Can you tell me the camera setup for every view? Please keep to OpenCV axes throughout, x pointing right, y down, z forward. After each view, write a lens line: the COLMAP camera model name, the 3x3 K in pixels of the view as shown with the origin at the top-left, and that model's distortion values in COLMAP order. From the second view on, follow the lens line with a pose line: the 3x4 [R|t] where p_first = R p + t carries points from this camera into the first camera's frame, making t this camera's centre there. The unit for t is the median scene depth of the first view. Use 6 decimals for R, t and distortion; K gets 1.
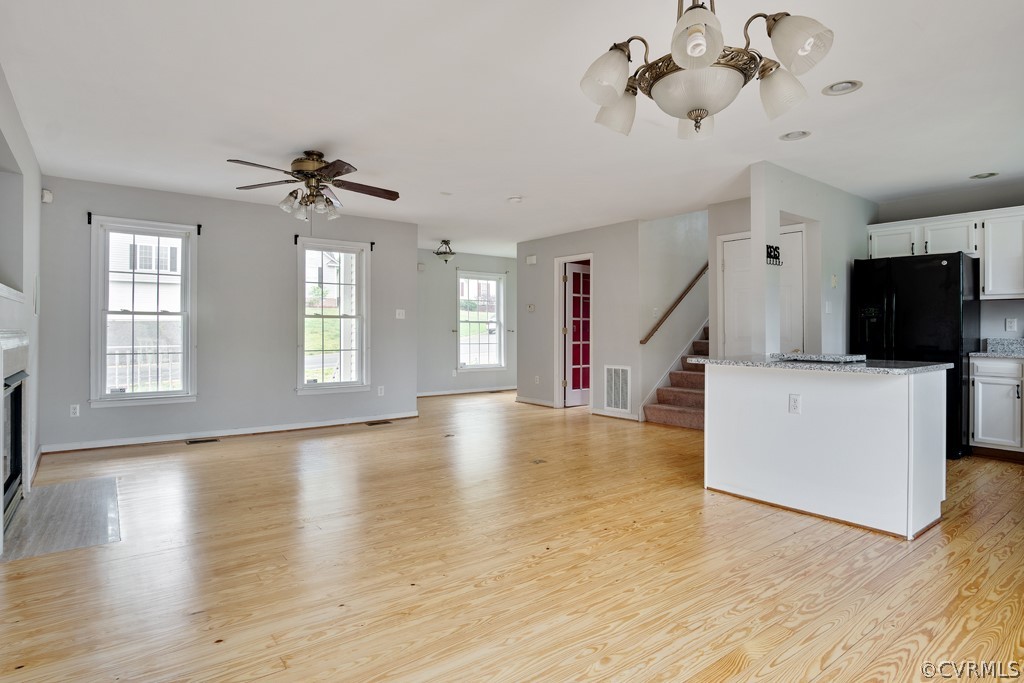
lens RADIAL K [[547.6, 0, 518.1], [0, 547.6, 327.8], [0, 0, 1]] dist [-0.005554, -0.000430]
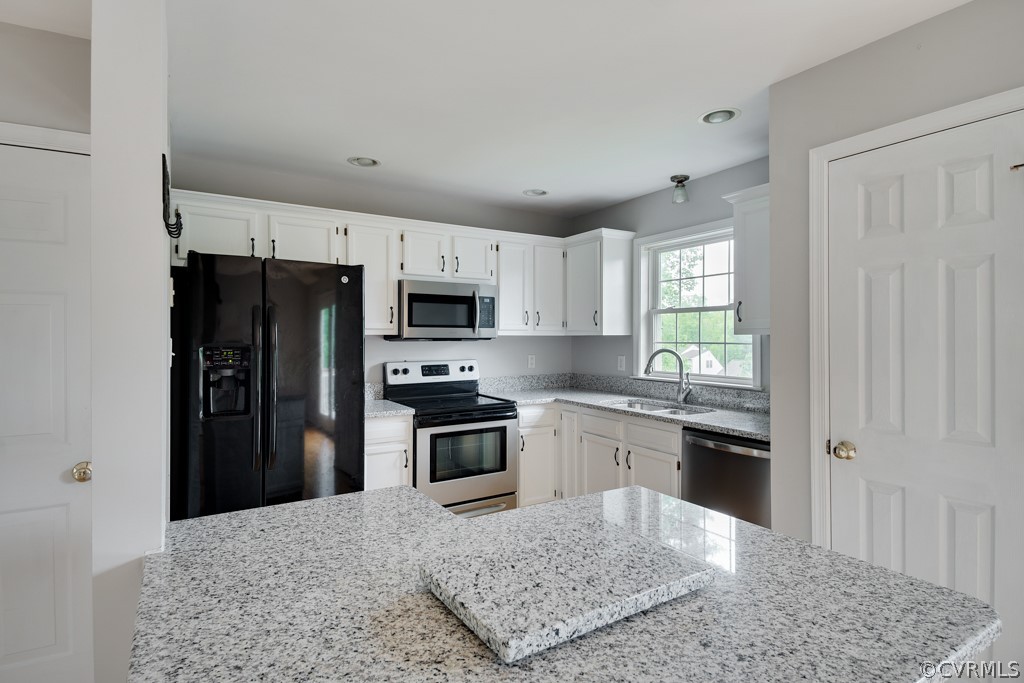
lens RADIAL K [[533.9, 0, 510.7], [0, 533.9, 337.2], [0, 0, 1]] dist [0.086833, -0.066083]
pose [[0.122912, -0.001205, 0.992417, 0.312363], [-0.002056, 0.999997, 0.001469, -0.091367], [-0.992415, -0.002221, 0.122909, 1.268243]]
